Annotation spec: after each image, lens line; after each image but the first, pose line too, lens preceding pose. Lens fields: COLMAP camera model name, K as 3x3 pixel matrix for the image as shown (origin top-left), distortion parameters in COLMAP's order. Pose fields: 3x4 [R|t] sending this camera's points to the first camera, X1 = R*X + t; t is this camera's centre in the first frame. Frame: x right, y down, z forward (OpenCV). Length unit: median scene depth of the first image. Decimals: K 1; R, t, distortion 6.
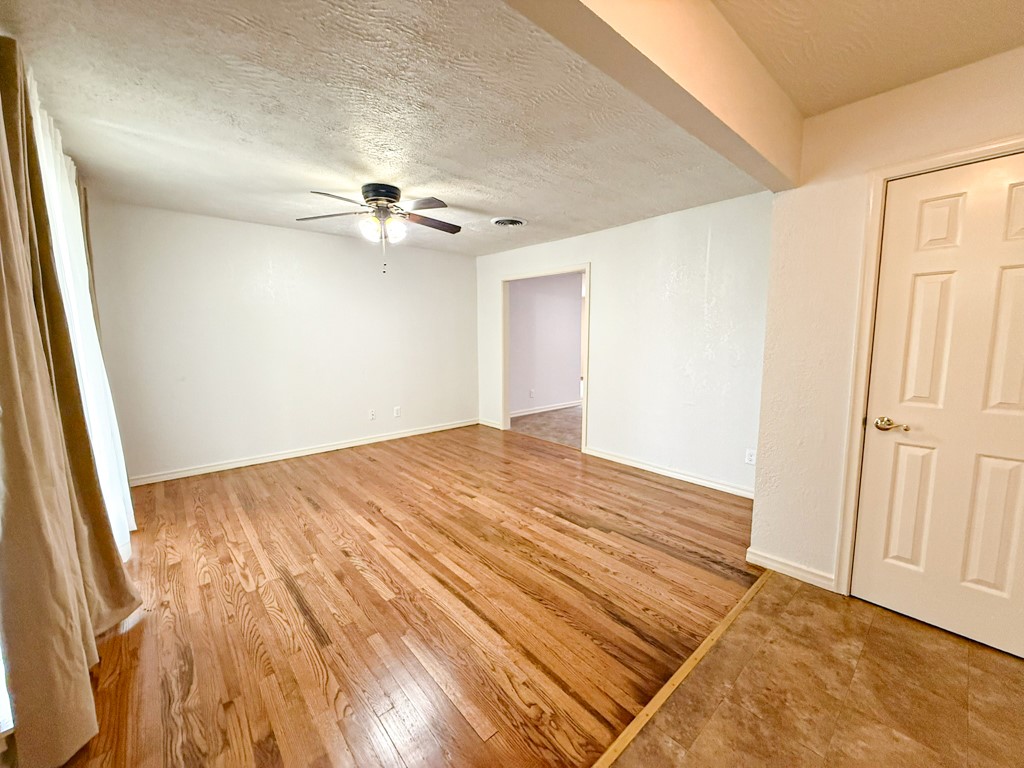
lens RADIAL K [[405.7, 0, 509.6], [0, 405.7, 384.1], [0, 0, 1]] dist [0.000697, -0.000597]
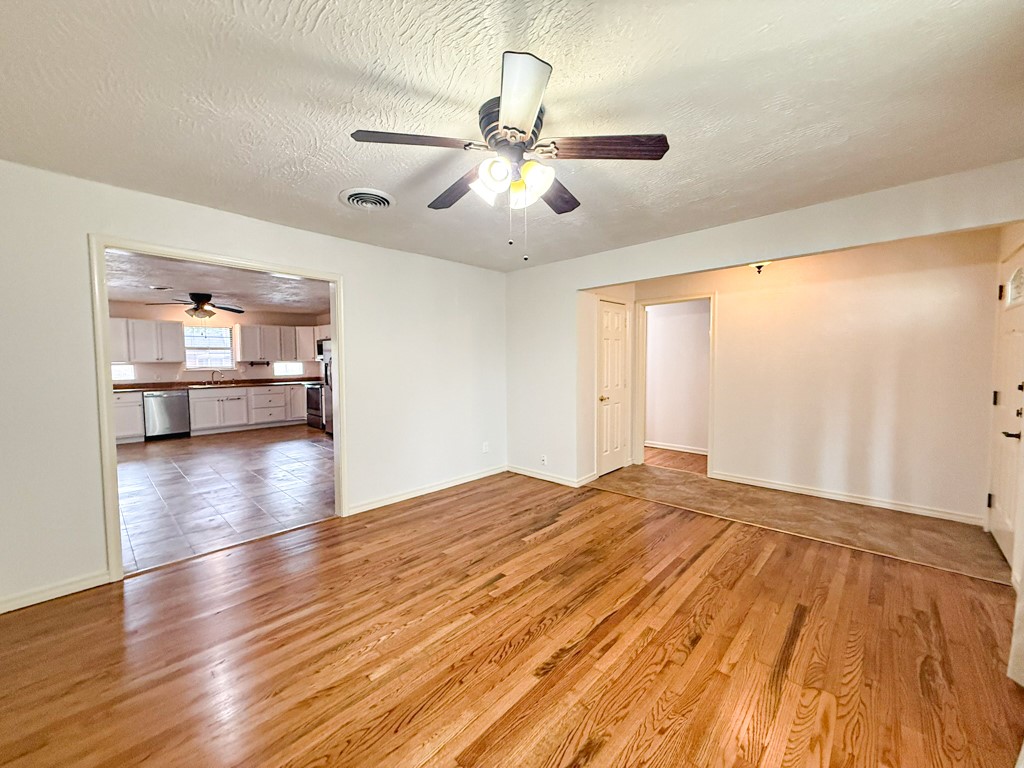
lens RADIAL K [[405.7, 0, 513.4], [0, 405.7, 384.5], [0, 0, 1]] dist [0.000697, -0.000597]
pose [[-0.095859, -0.053949, 0.993932, -0.965952], [0.128878, 0.989453, 0.066135, -0.142304], [-0.987017, 0.134435, -0.087895, 1.165773]]
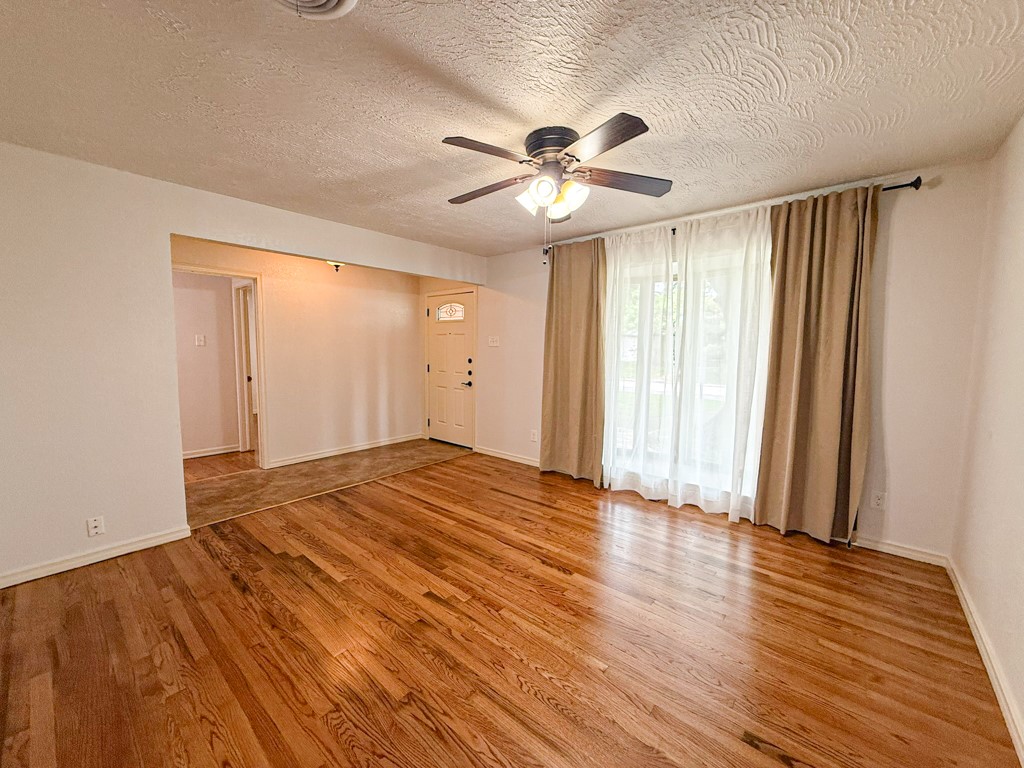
lens RADIAL K [[405.7, 0, 505.4], [0, 405.7, 385.0], [0, 0, 1]] dist [0.000697, -0.000597]
pose [[-0.991958, 0.007293, -0.126360, -0.156214], [-0.020058, 0.976665, 0.213832, -0.229896], [0.124971, 0.214646, -0.968664, 1.848438]]
